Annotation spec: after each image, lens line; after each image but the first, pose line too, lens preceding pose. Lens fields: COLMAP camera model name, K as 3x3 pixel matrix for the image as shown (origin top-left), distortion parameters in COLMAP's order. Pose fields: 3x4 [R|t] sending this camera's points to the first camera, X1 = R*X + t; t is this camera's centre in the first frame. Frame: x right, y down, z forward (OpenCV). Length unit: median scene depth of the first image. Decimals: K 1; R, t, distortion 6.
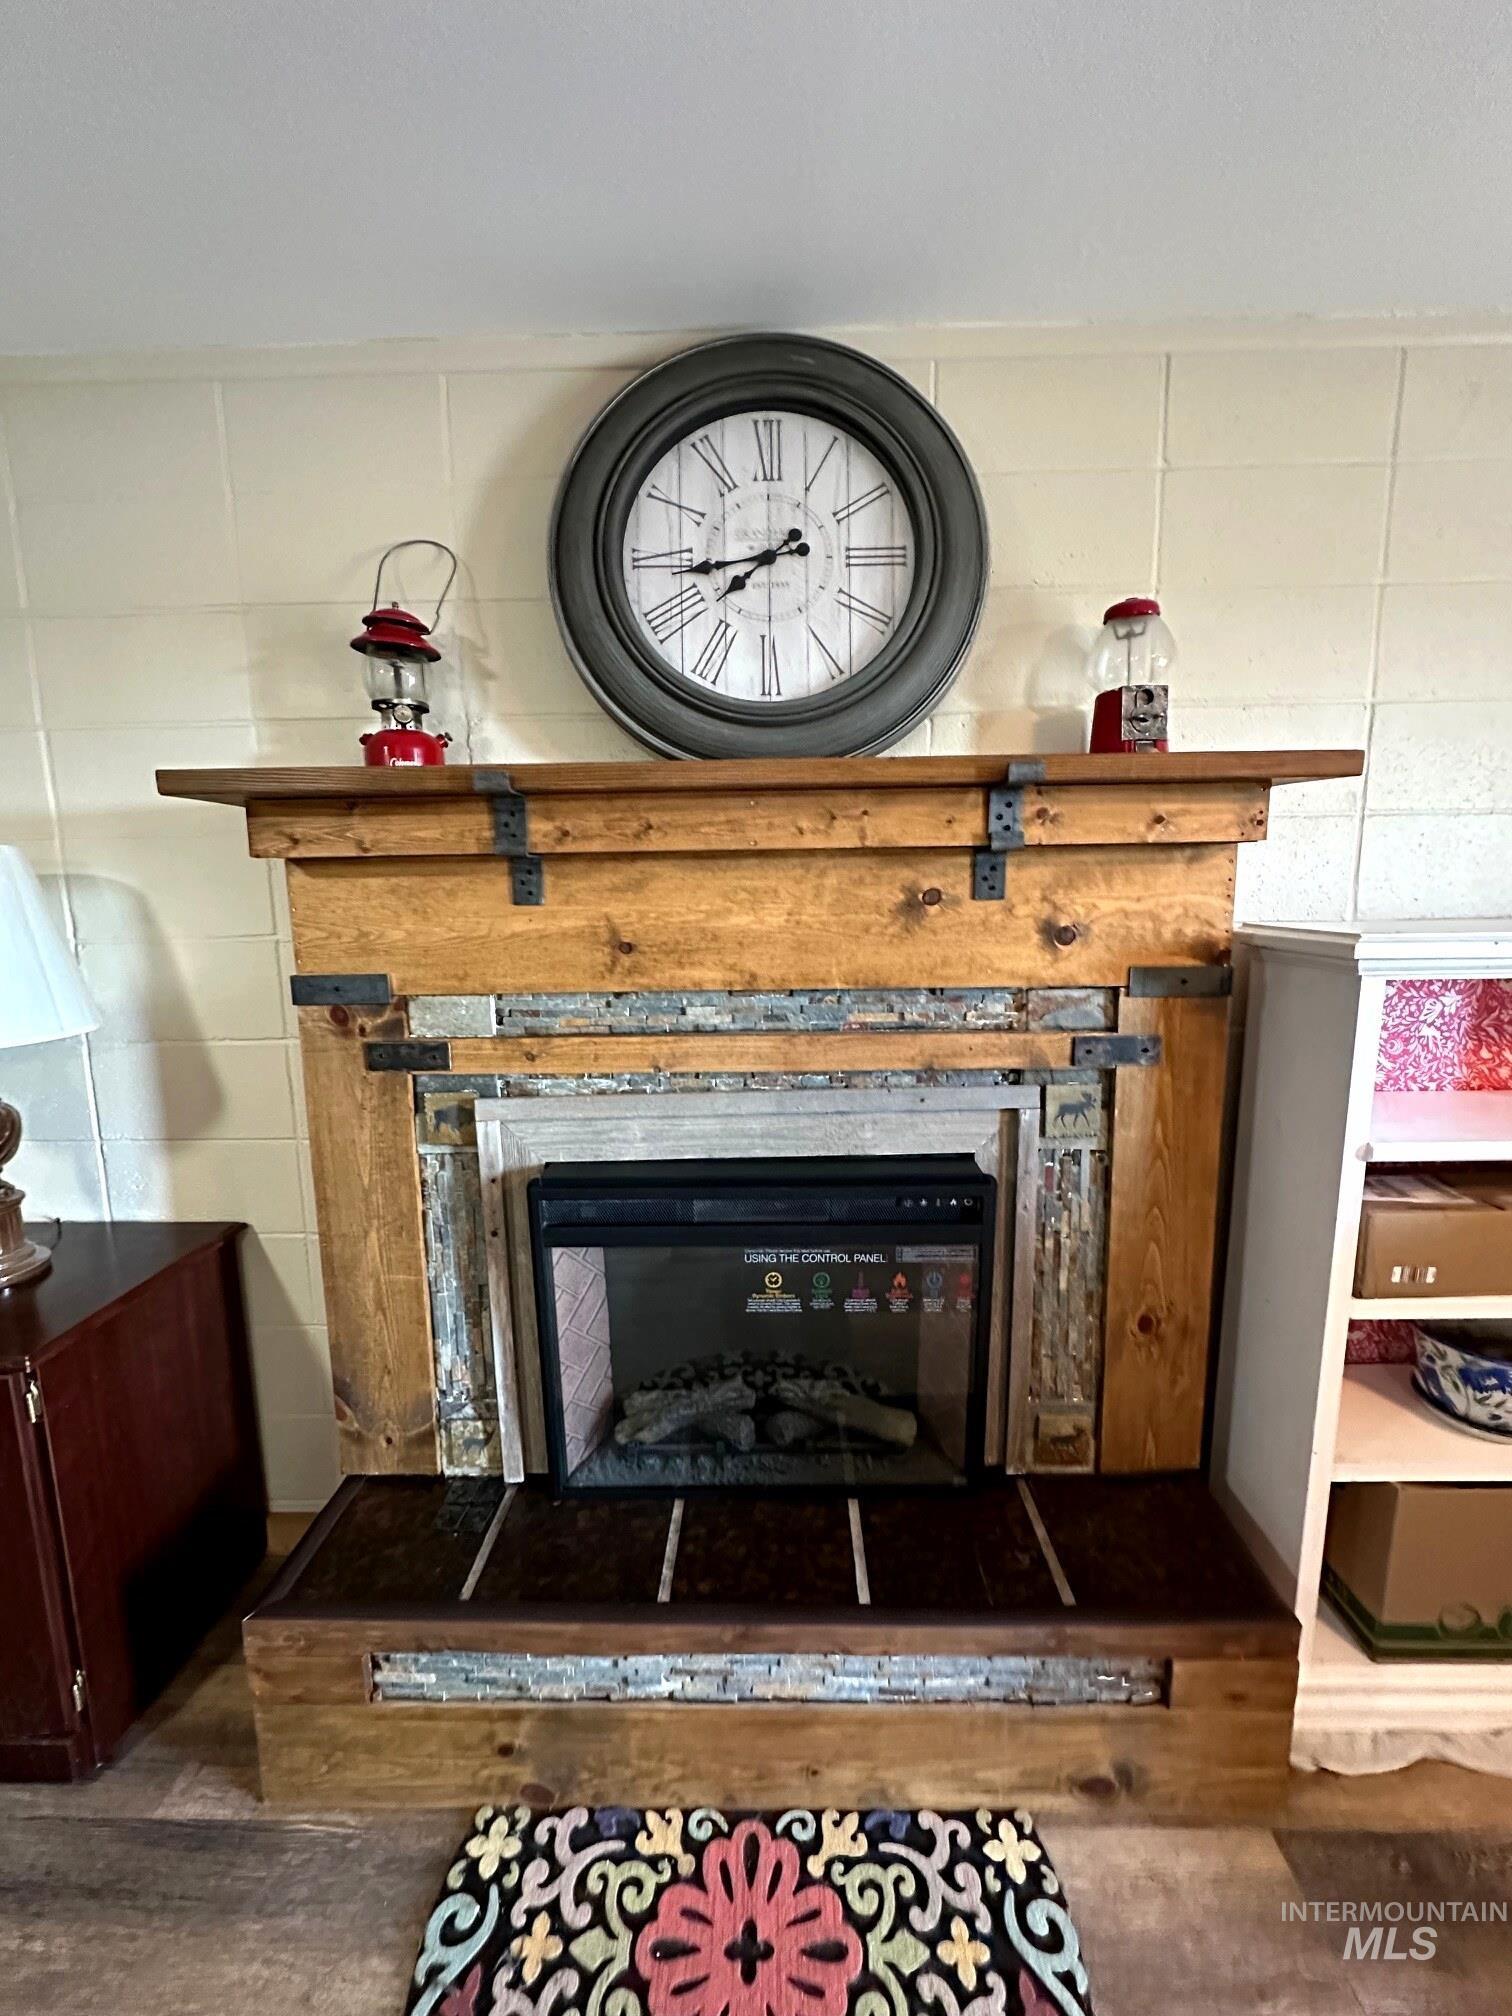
lens RADIAL K [[800.7, 0, 762.3], [0, 800.7, 1001.0], [0, 0, 1]] dist [-0.005477, 0.001381]
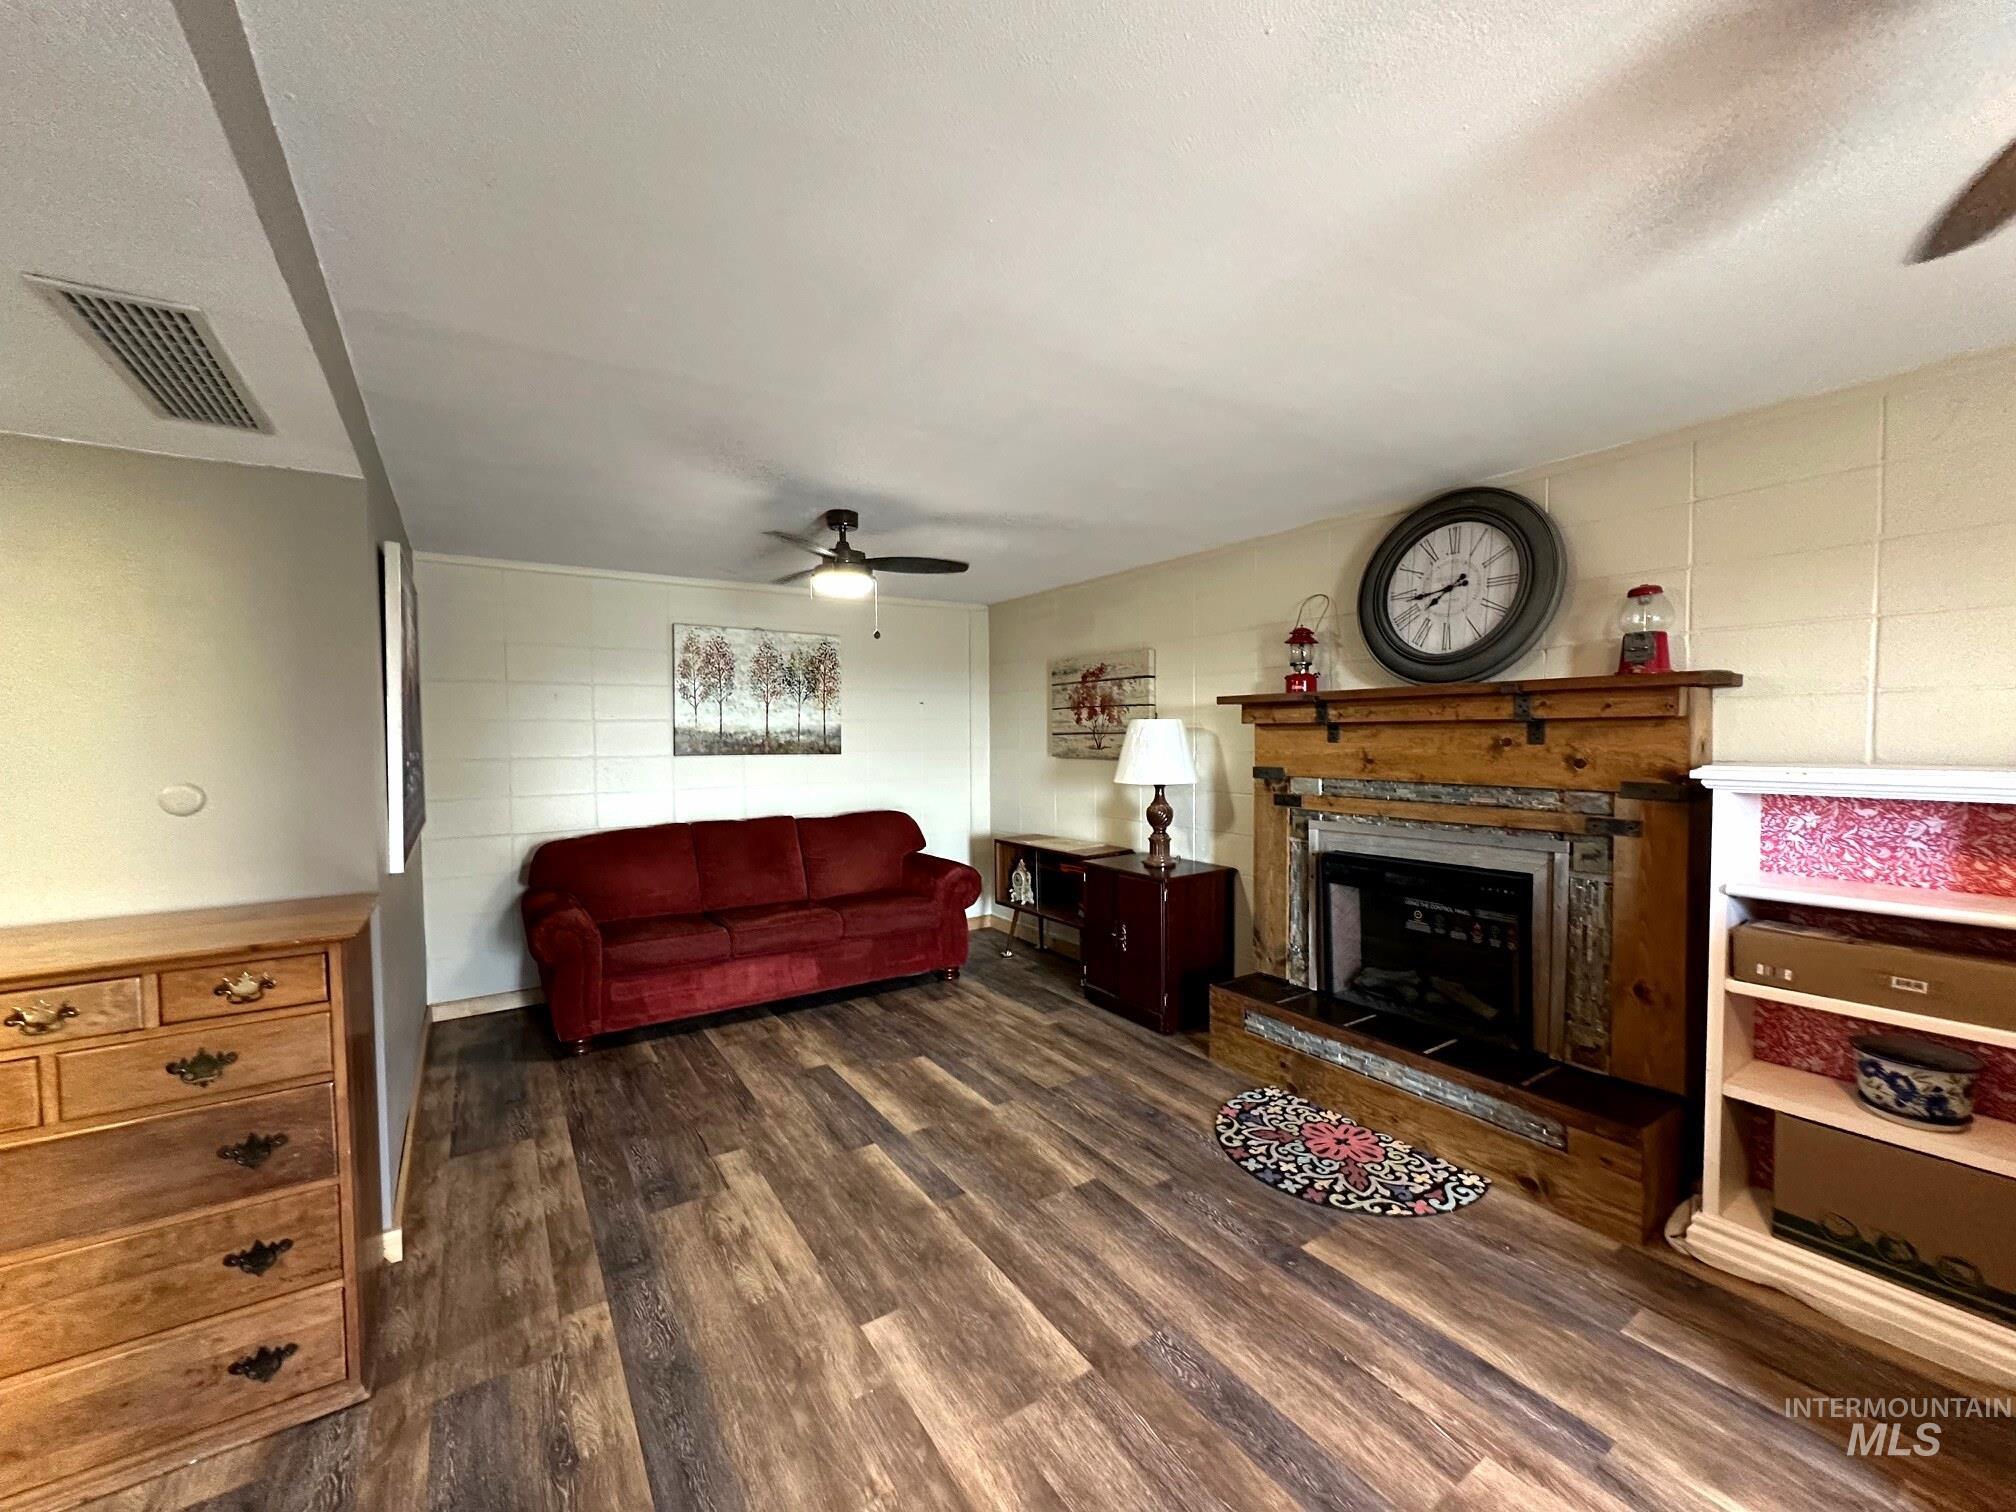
lens RADIAL K [[800.7, 0, 1005.4], [0, 800.7, 754.5], [0, 0, 1]] dist [-0.005477, 0.001381]
pose [[0.559567, 0.032000, -0.828167, 1.162370], [-0.118132, 0.992131, -0.041482, 0.136697], [0.820323, 0.121045, 0.558945, -1.183137]]
